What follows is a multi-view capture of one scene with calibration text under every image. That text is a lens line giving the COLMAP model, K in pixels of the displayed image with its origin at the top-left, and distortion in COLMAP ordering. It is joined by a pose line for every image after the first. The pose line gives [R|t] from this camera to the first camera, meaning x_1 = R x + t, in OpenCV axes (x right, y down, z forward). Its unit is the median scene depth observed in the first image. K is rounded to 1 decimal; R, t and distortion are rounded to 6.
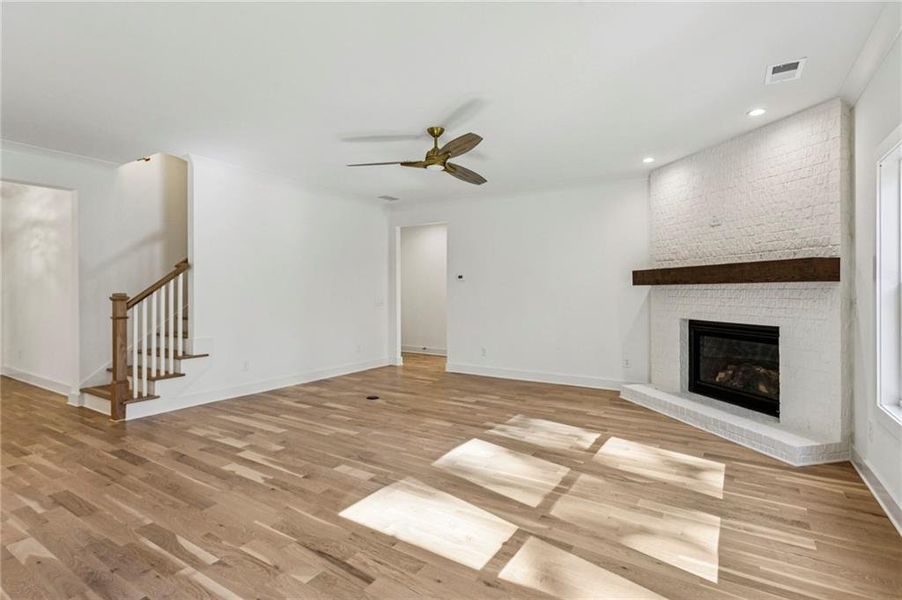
lens RADIAL K [[447.3, 0, 442.3], [0, 447.3, 292.3], [0, 0, 1]] dist [-0.001968, -0.000026]
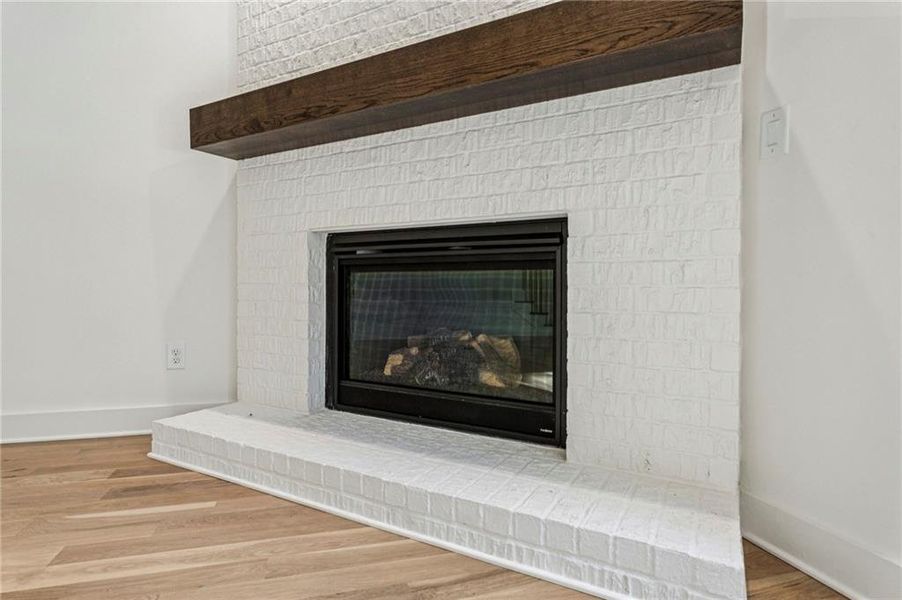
lens RADIAL K [[498.6, 0, 449.0], [0, 498.6, 288.0], [0, 0, 1]] dist [-0.004001, -0.000311]
pose [[0.666181, 0.003268, 0.745783, 0.346563], [-0.002700, 0.999994, -0.001970, 0.135738], [-0.745785, -0.000701, 0.666186, 0.746967]]
